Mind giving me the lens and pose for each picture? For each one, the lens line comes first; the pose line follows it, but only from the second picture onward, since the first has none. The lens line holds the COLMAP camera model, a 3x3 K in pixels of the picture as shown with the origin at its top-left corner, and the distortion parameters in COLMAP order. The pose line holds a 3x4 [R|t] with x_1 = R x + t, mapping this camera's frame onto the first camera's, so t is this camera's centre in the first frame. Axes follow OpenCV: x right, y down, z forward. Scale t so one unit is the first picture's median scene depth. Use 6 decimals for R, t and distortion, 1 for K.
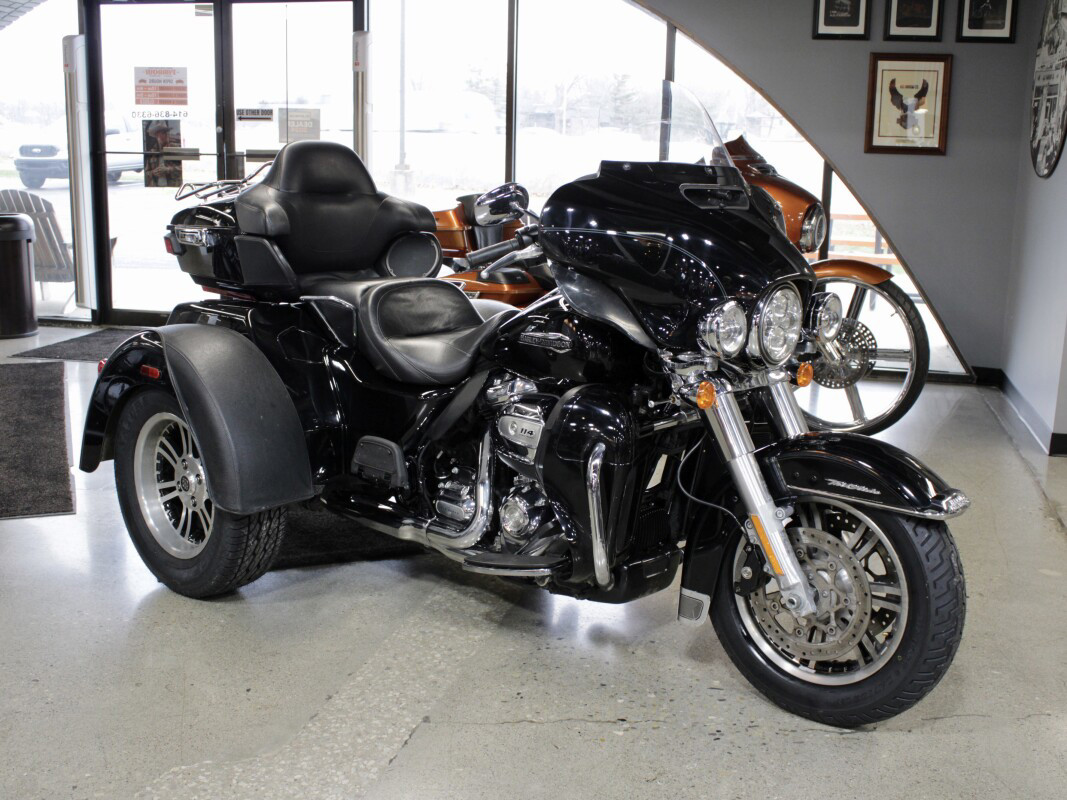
lens RADIAL K [[1216.6, 0, 533.5], [0, 1216.6, 400.0], [0, 0, 1]] dist [-0.134070, 0.150579]
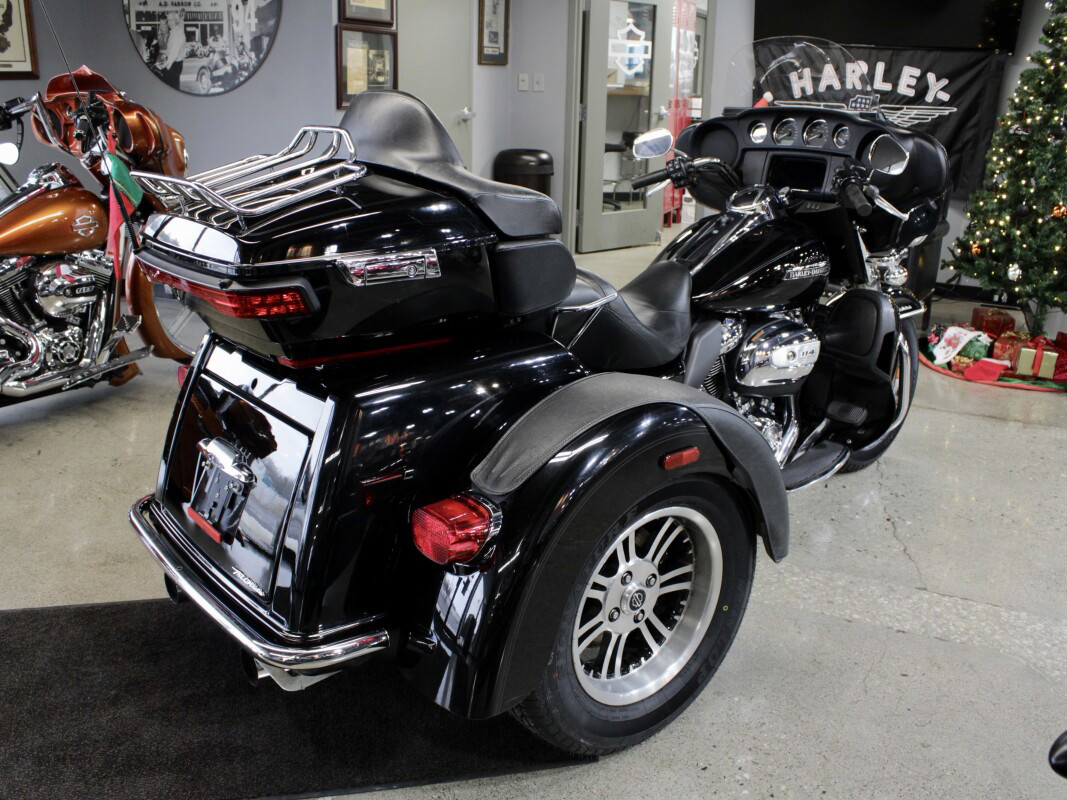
lens RADIAL K [[997.1, 0, 533.5], [0, 997.1, 400.0], [0, 0, 1]] dist [-0.167784, 0.155697]
pose [[0.154439, -0.329314, 0.931505, -0.780991], [0.190899, 0.934996, 0.298898, -0.218700], [-0.969384, 0.131662, 0.207265, 0.902690]]
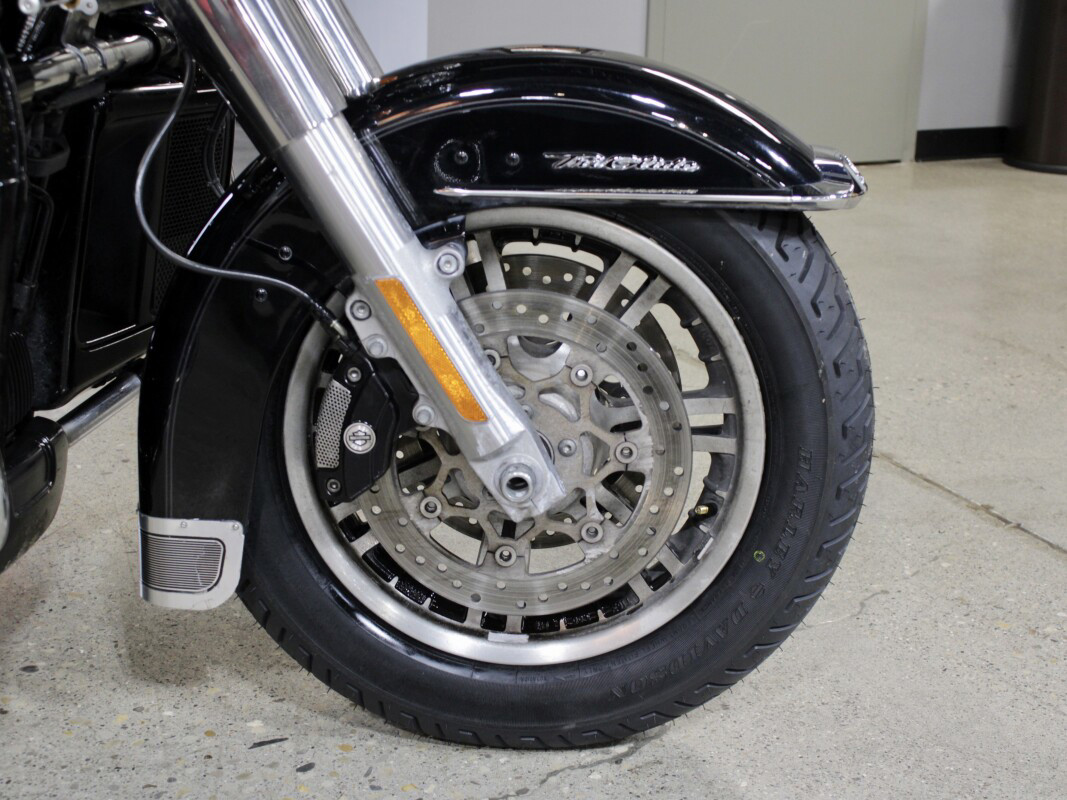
lens RADIAL K [[1540.1, 0, 533.5], [0, 1540.1, 400.0], [0, 0, 1]] dist [-0.039571, -0.026090]
pose [[0.782746, -0.193671, 0.591439, -0.050715], [0.121850, 0.979645, 0.159527, 0.047308], [-0.610295, -0.052802, 0.790412, 0.456762]]
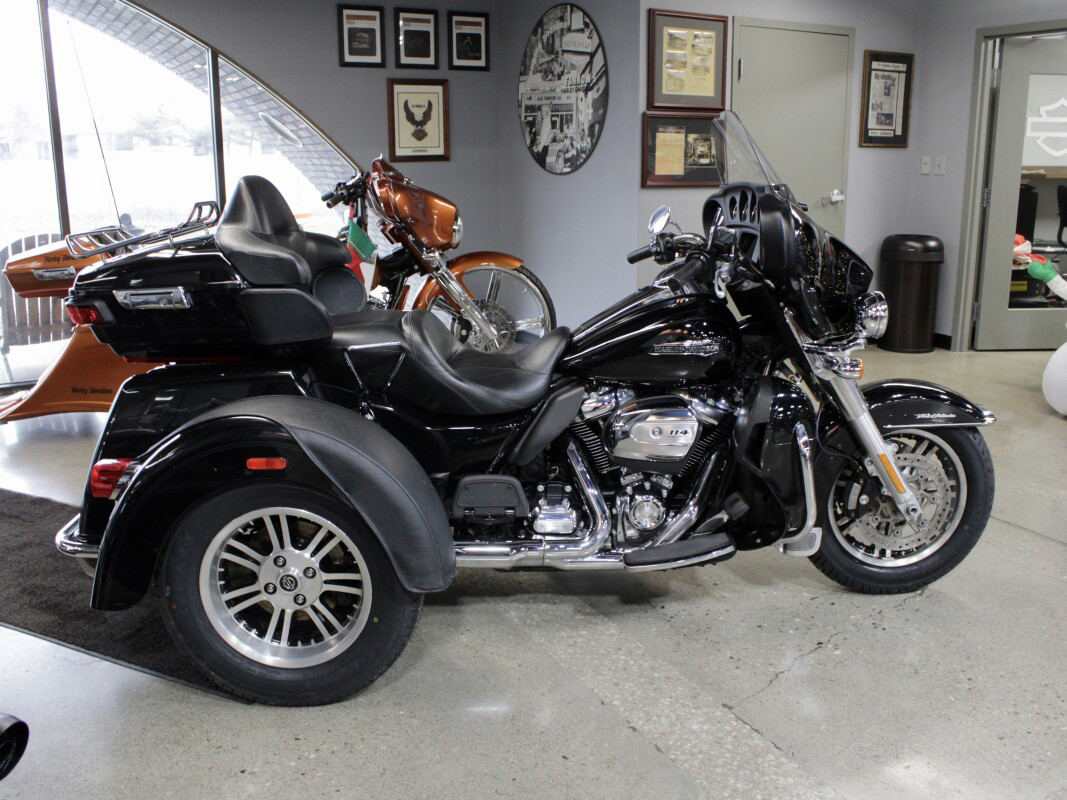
lens RADIAL K [[997.1, 0, 533.5], [0, 997.1, 400.0], [0, 0, 1]] dist [-0.167784, 0.155697]
pose [[0.731995, -0.191852, 0.653740, -0.582082], [0.165214, 0.980879, 0.102867, -0.099547], [-0.660975, 0.032709, 0.749695, 0.348785]]
